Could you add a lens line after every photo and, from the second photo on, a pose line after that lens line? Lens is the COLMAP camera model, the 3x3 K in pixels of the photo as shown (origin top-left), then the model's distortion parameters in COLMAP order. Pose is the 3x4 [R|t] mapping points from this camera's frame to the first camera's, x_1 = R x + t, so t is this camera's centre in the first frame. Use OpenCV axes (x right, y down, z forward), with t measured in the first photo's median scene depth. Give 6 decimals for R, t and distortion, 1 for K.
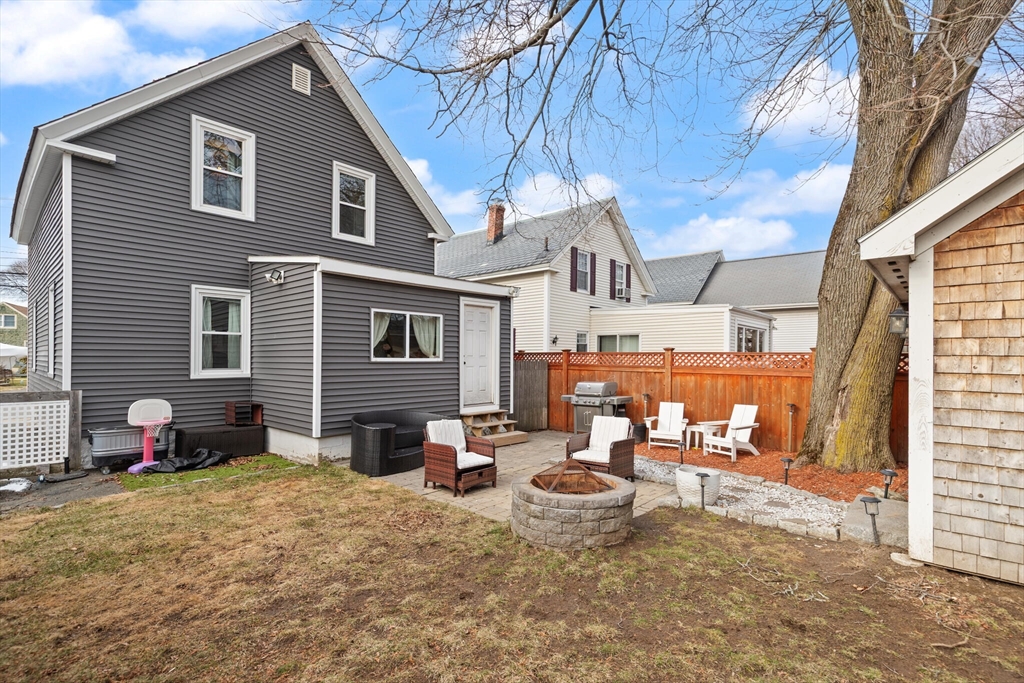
lens RADIAL K [[486.5, 0, 510.8], [0, 486.5, 356.1], [0, 0, 1]] dist [-0.000502, -0.000005]
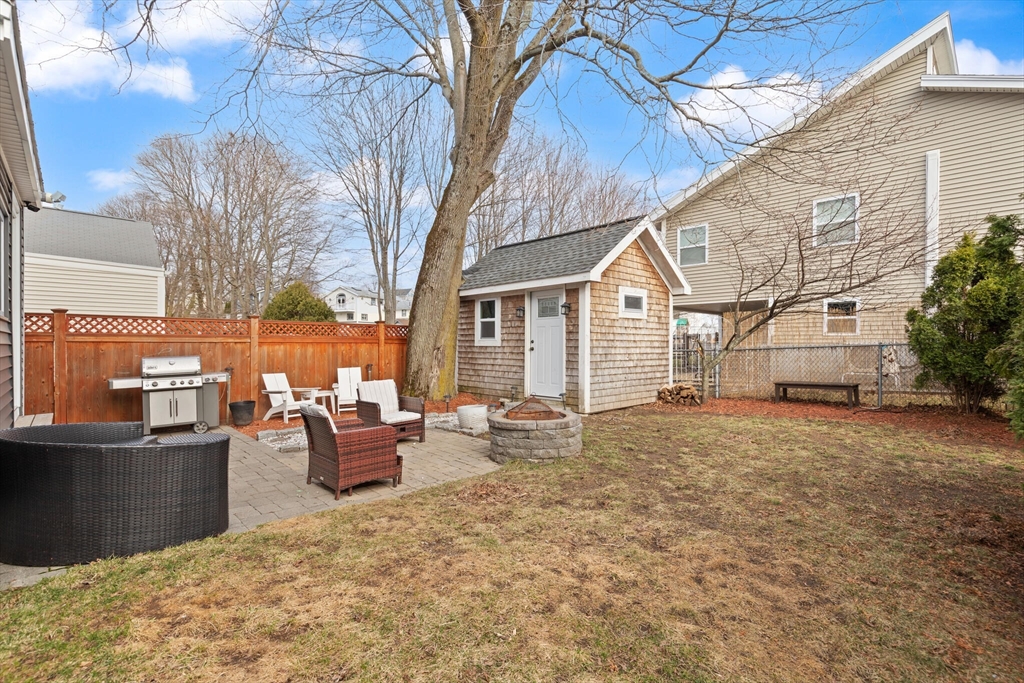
lens RADIAL K [[477.1, 0, 512.0], [0, 477.1, 341.5], [0, 0, 1]] dist [-0.001166, -0.000103]
pose [[0.065738, -0.005996, 0.997819, -0.694141], [-0.004773, 0.999969, 0.006323, 0.031500], [-0.997825, -0.005179, 0.065708, 0.584731]]
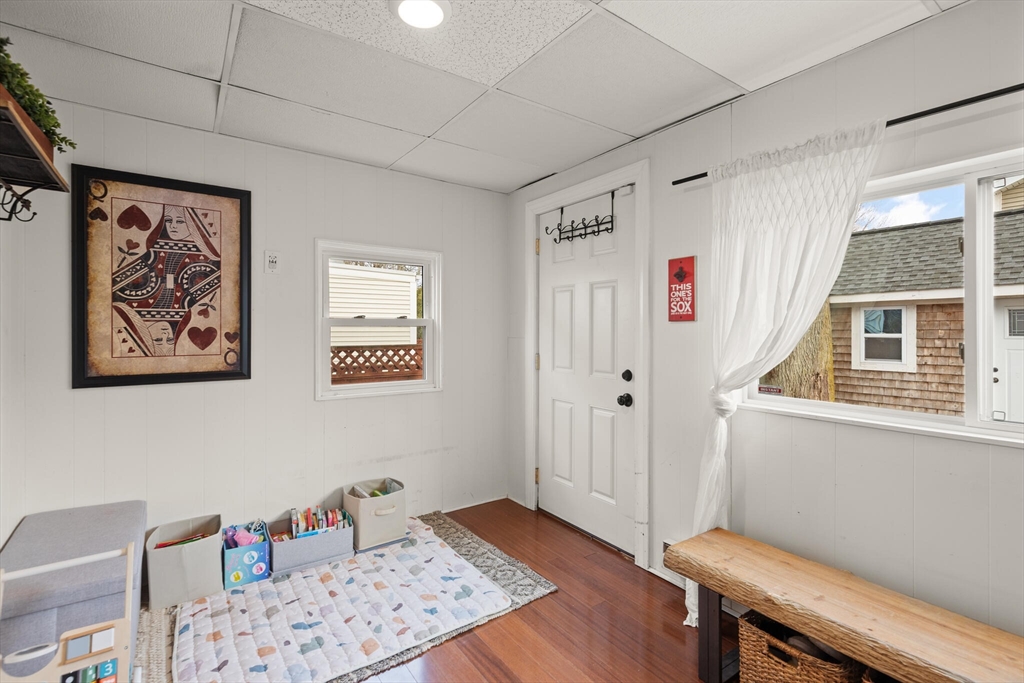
lens RADIAL K [[467.7, 0, 510.0], [0, 467.7, 328.8], [0, 0, 1]] dist [0.000816, 0.000422]
pose [[0.217425, -0.005138, 0.976064, -0.486048], [0.001501, 0.999987, 0.004929, -0.039982], [-0.976076, 0.000394, 0.217430, 1.280846]]
